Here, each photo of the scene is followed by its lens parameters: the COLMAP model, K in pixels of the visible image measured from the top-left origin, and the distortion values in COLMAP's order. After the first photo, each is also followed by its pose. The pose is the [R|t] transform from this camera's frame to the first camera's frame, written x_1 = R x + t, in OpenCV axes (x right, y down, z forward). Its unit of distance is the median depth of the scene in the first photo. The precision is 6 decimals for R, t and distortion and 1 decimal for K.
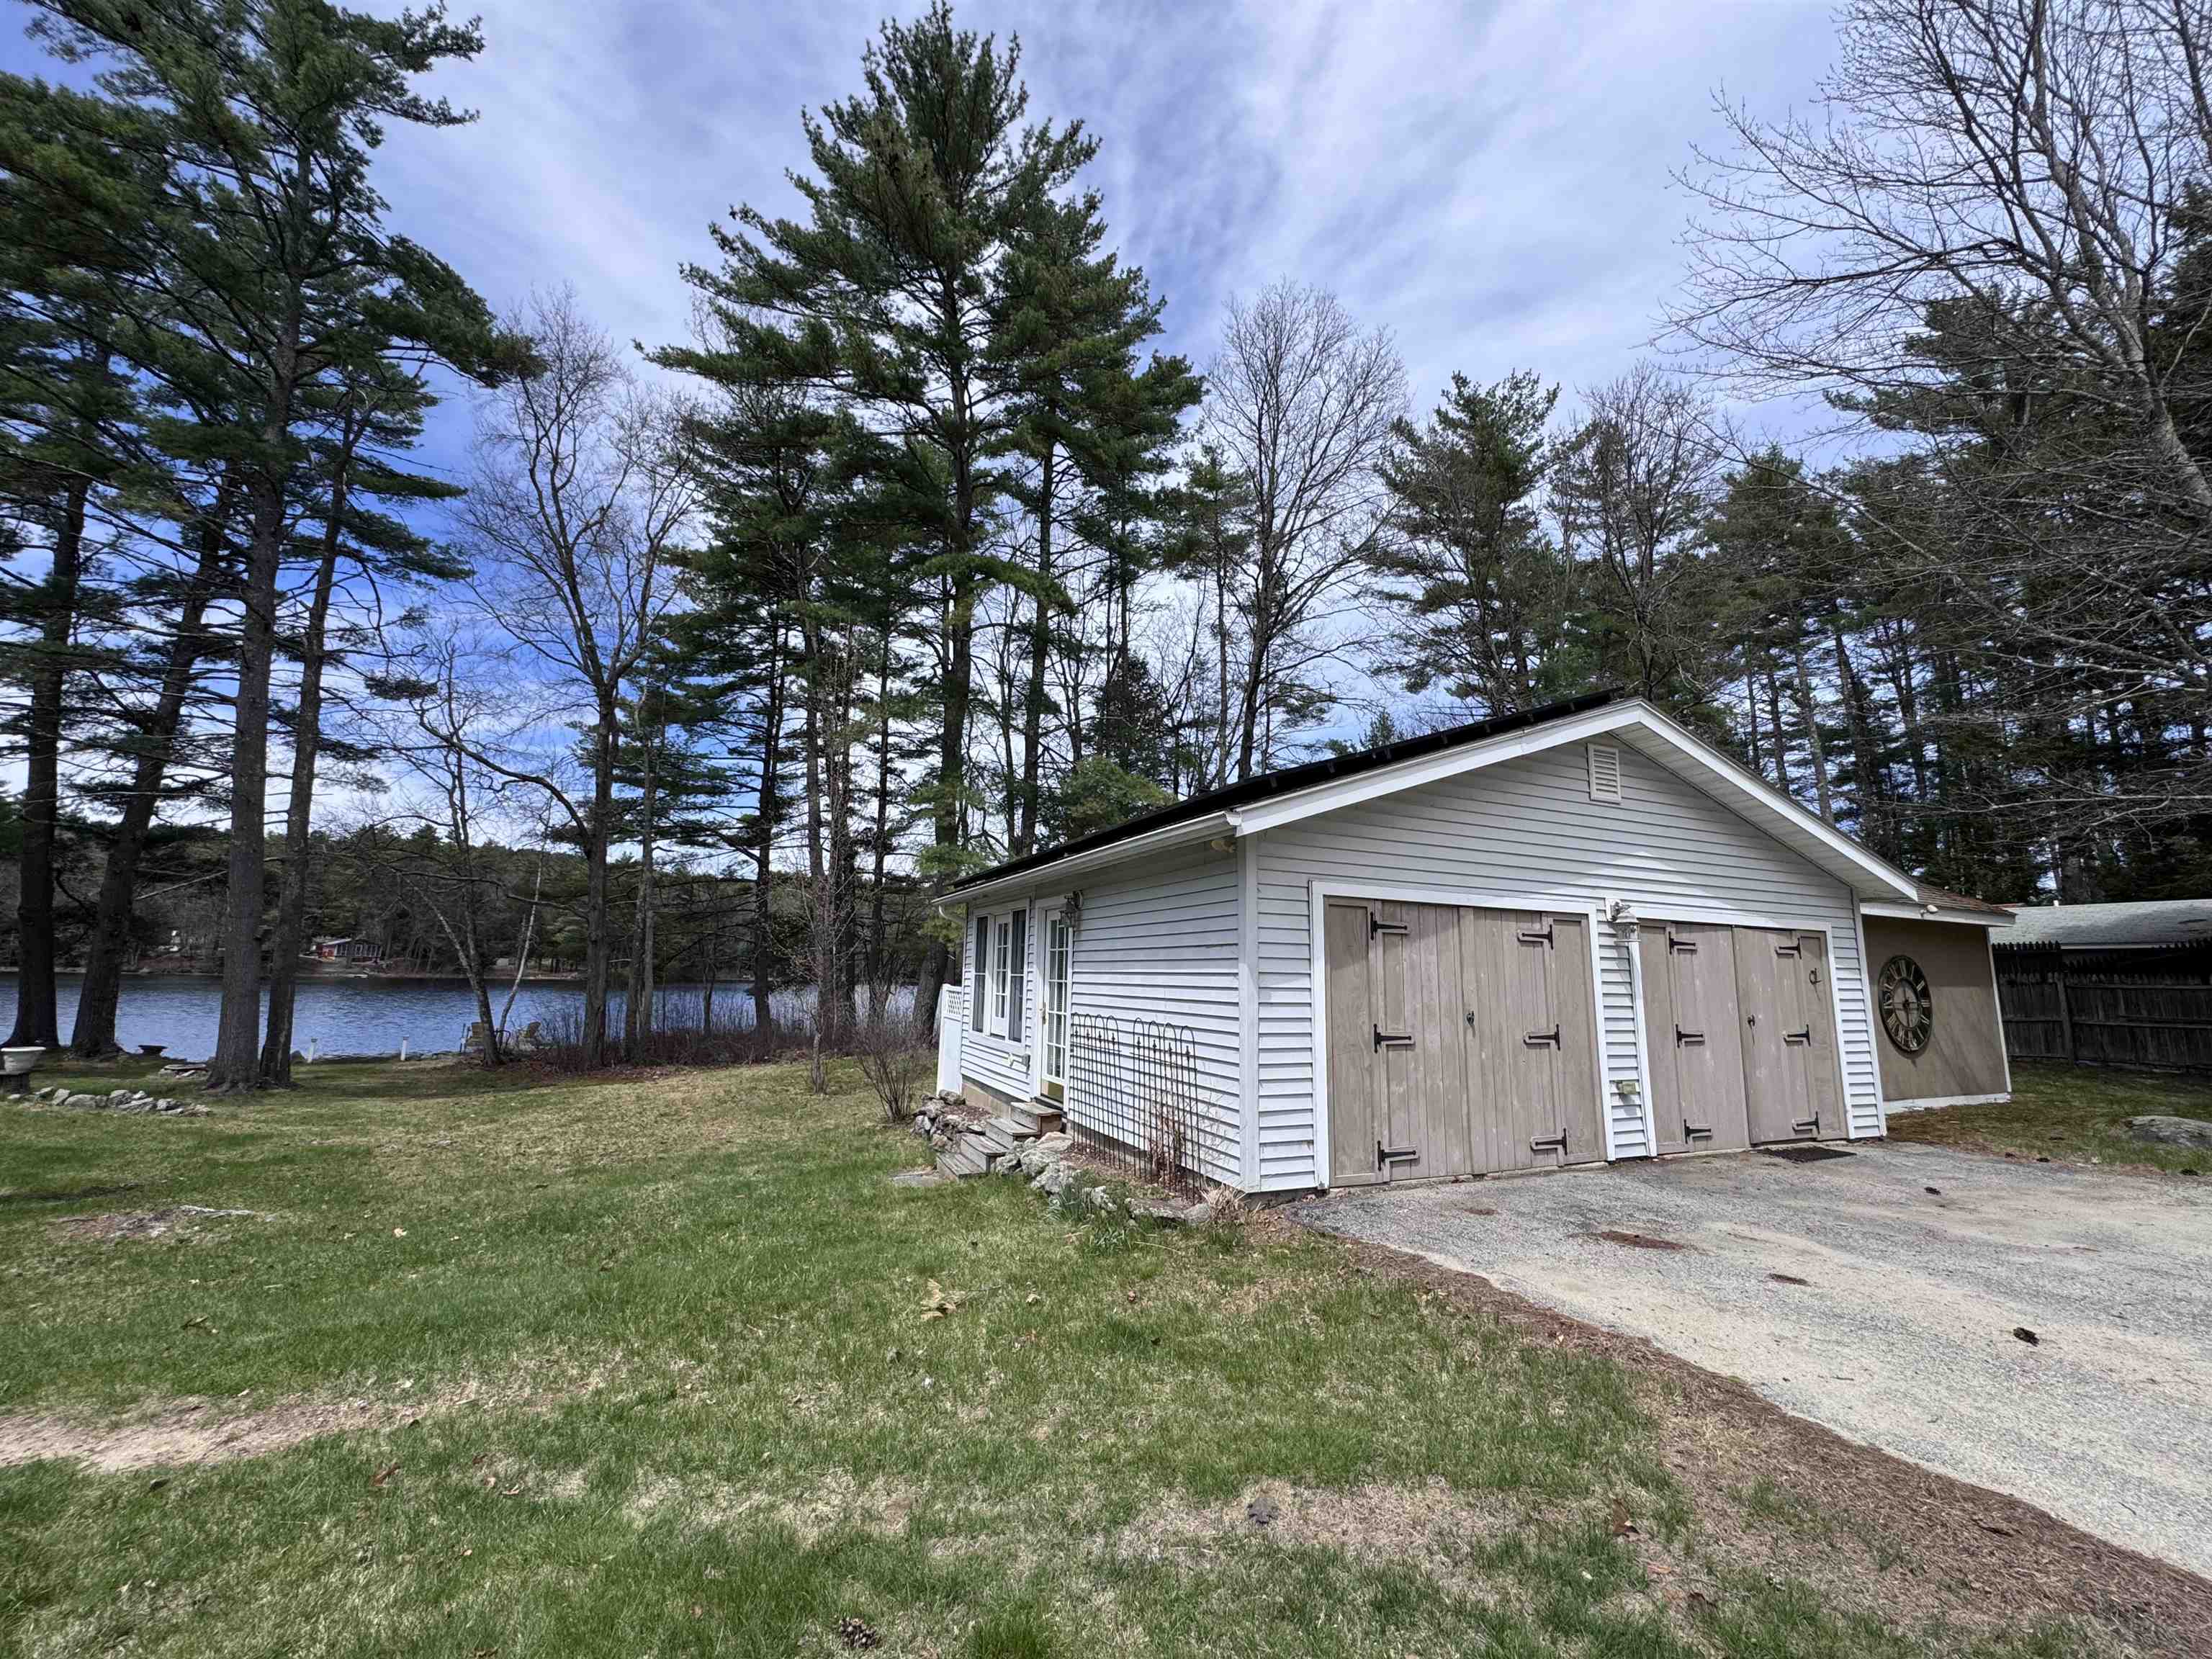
lens RADIAL K [[884.5, 0, 1106.0], [0, 884.5, 829.5], [0, 0, 1]] dist [-0.002883, -0.000141]
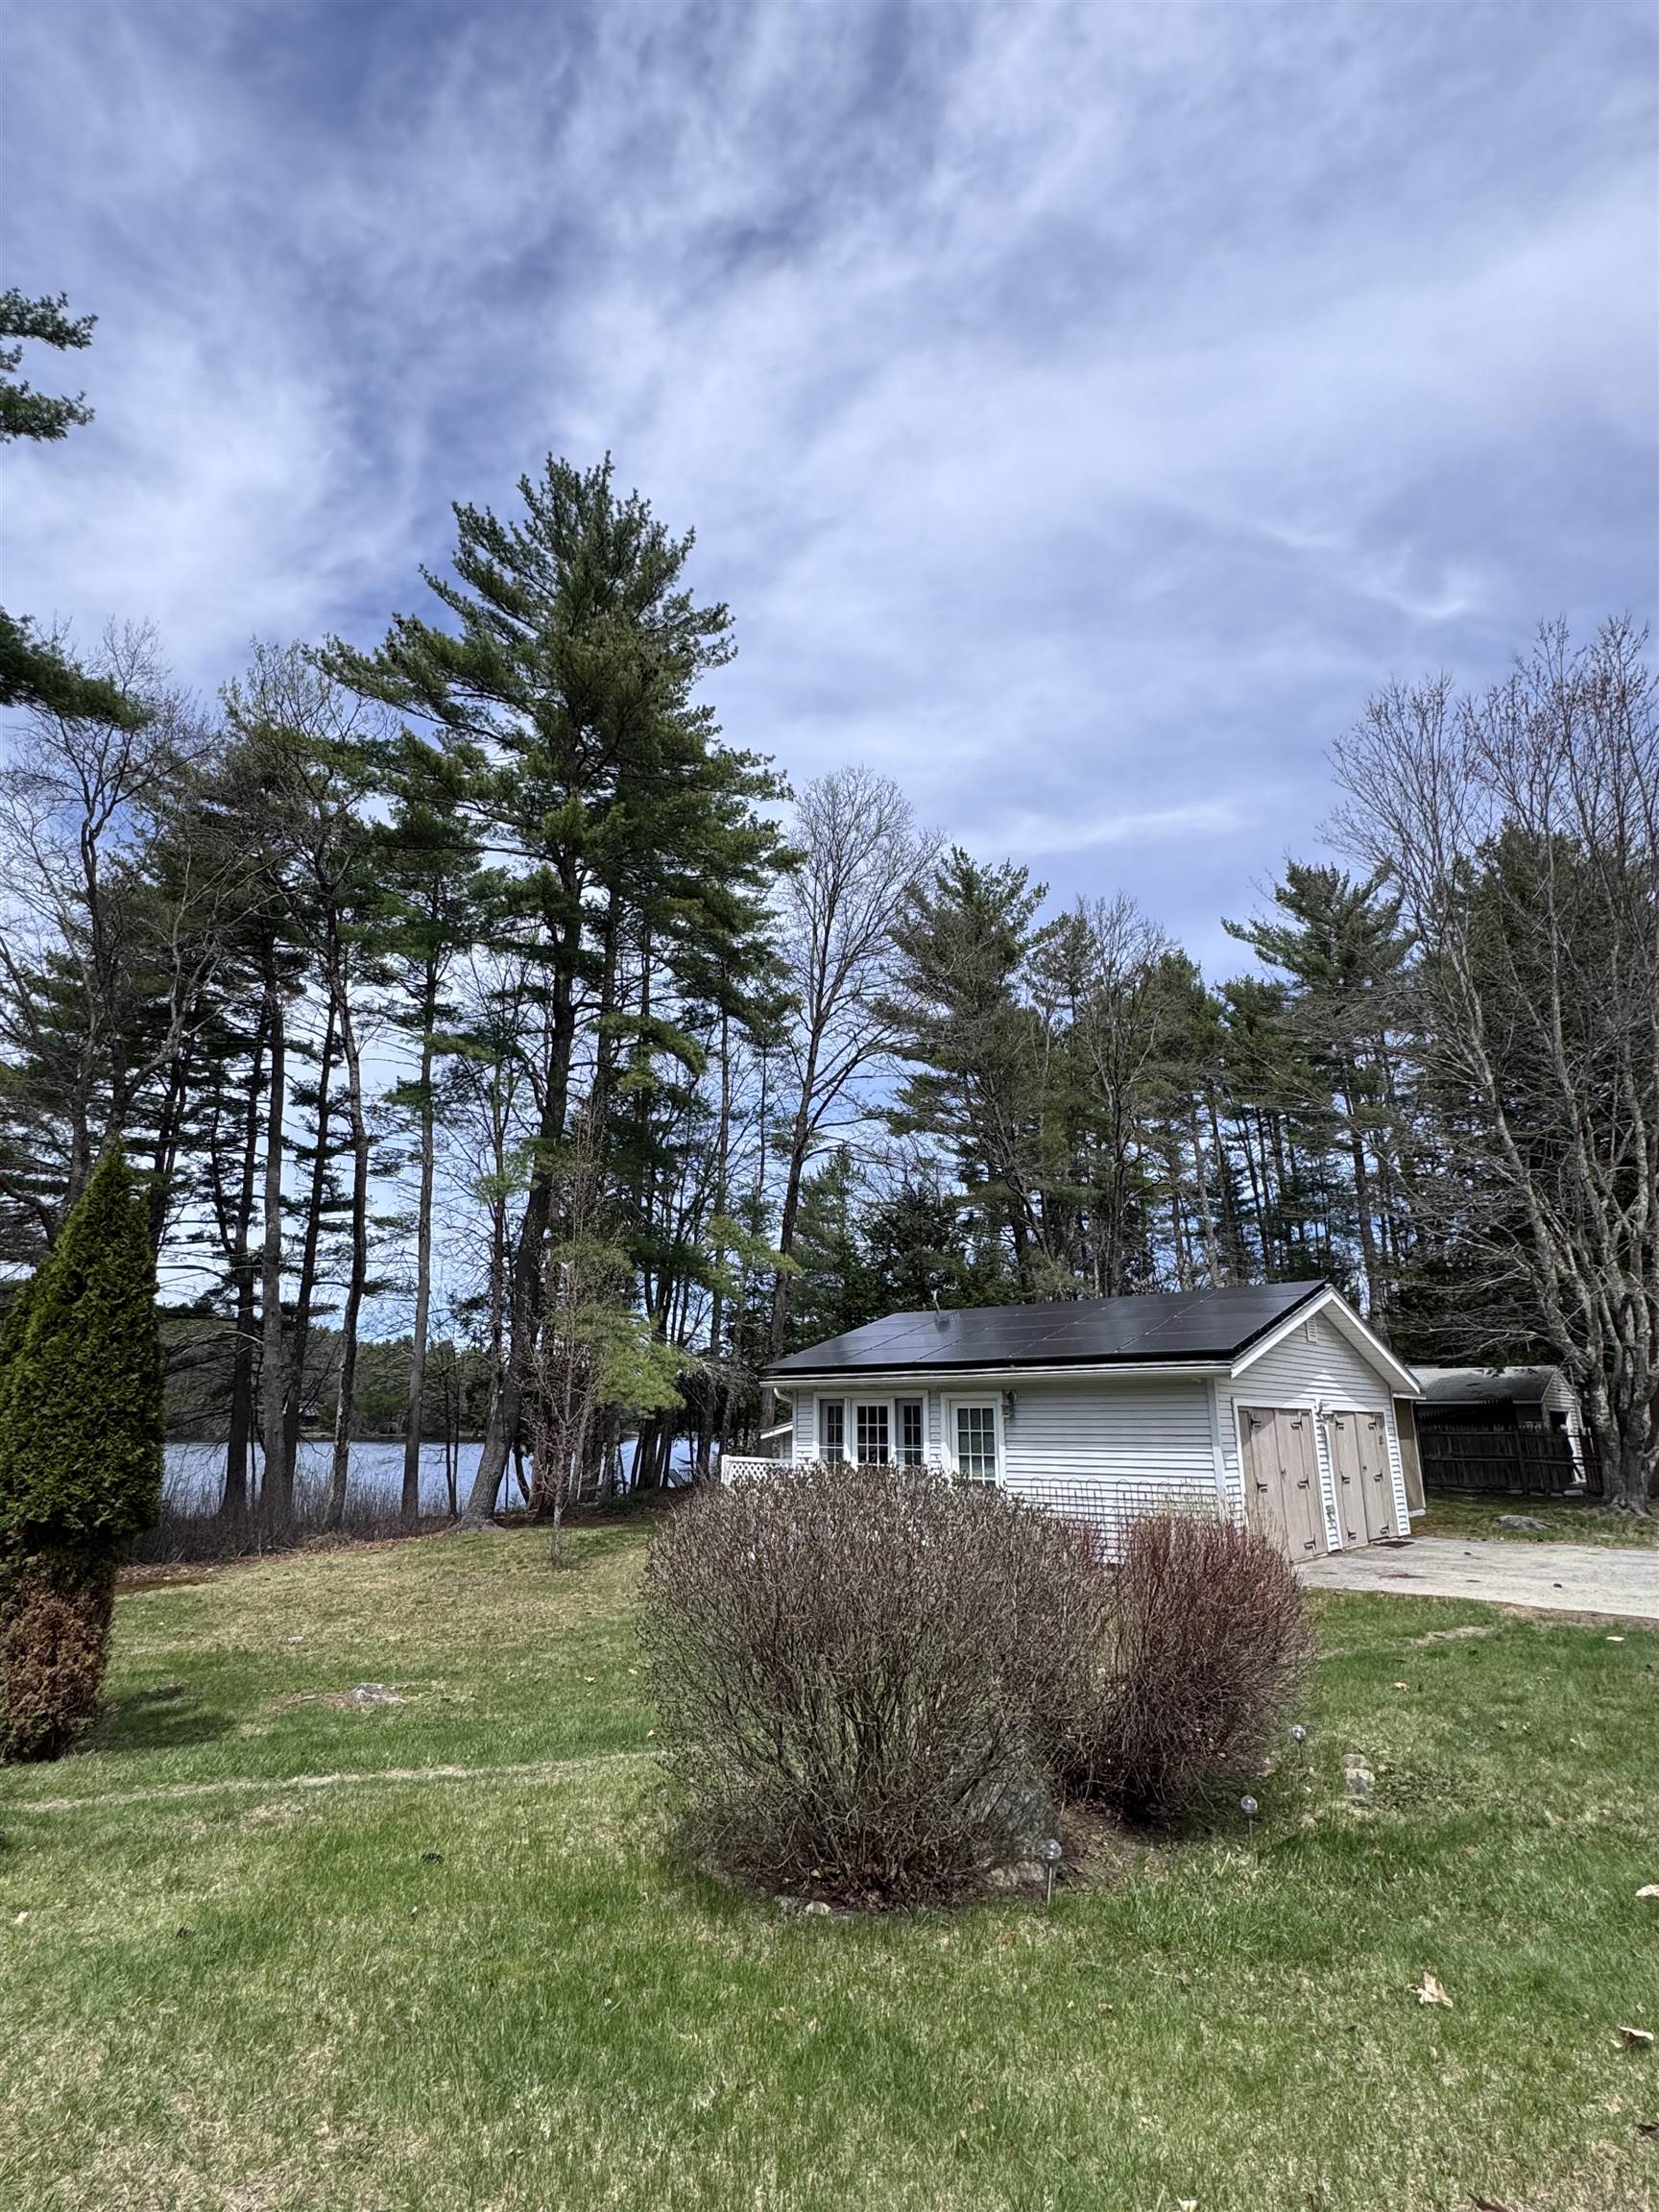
lens RADIAL K [[1106.3, 0, 829.5], [0, 1106.3, 1106.0], [0, 0, 1]] dist [0.001148, -0.000030]
pose [[0.913069, 0.094925, 0.396605, -0.261133], [-0.051307, 0.991544, -0.119200, -0.039507], [-0.404566, 0.088489, 0.910218, -0.139487]]
